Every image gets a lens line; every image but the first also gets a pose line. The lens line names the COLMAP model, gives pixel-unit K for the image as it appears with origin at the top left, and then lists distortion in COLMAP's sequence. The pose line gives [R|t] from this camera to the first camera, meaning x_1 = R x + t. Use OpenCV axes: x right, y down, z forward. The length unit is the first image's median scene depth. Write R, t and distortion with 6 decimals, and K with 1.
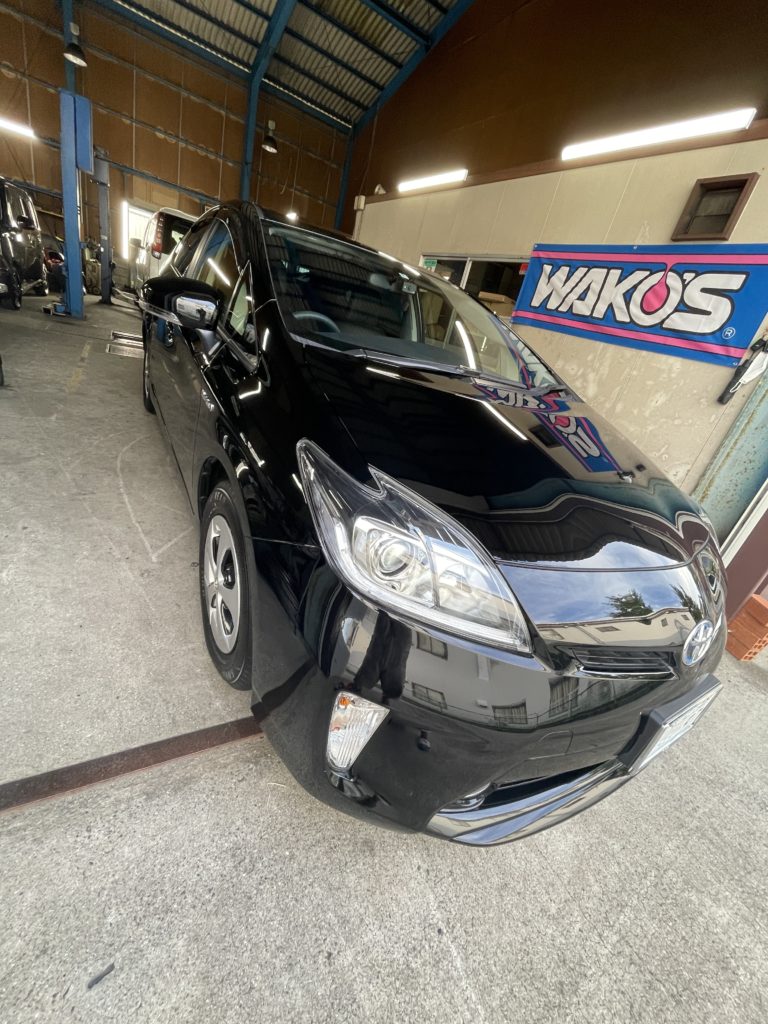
lens RADIAL K [[417.8, 0, 388.3], [0, 417.8, 508.1], [0, 0, 1]] dist [-0.000115, 0.000240]
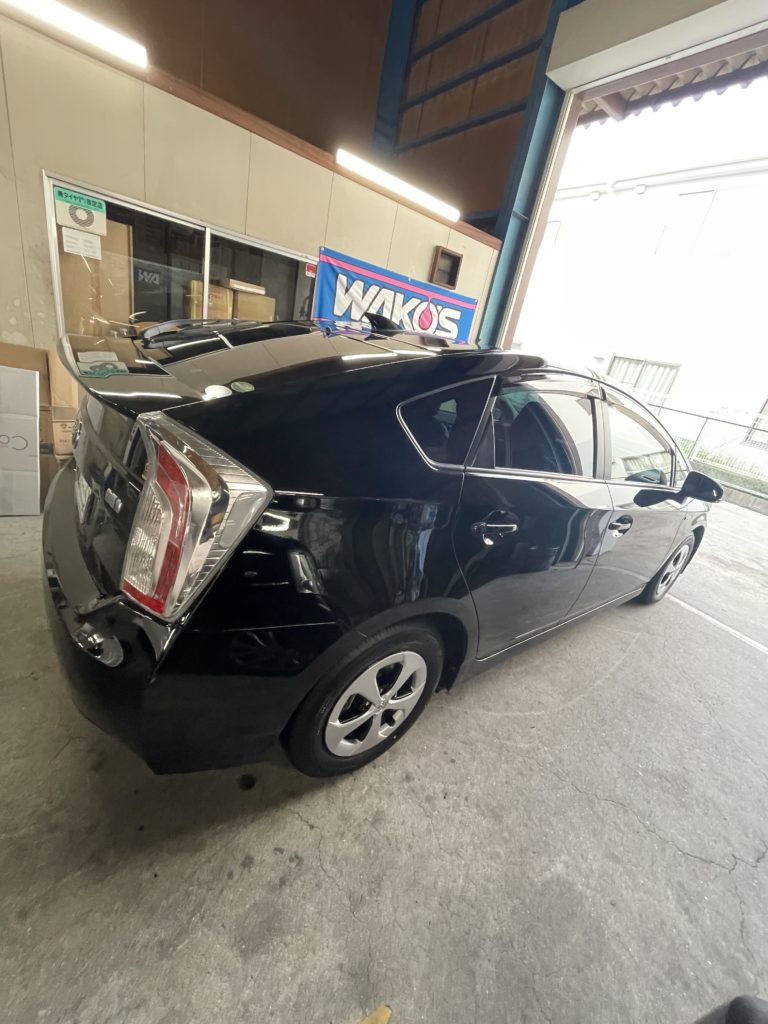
lens RADIAL K [[417.8, 0, 388.3], [0, 417.8, 508.1], [0, 0, 1]] dist [-0.000115, 0.000240]
pose [[-0.058245, -0.601755, 0.796554, -0.856628], [0.202881, 0.774123, 0.599644, -0.785662], [-0.977470, 0.196532, 0.076996, 0.989879]]
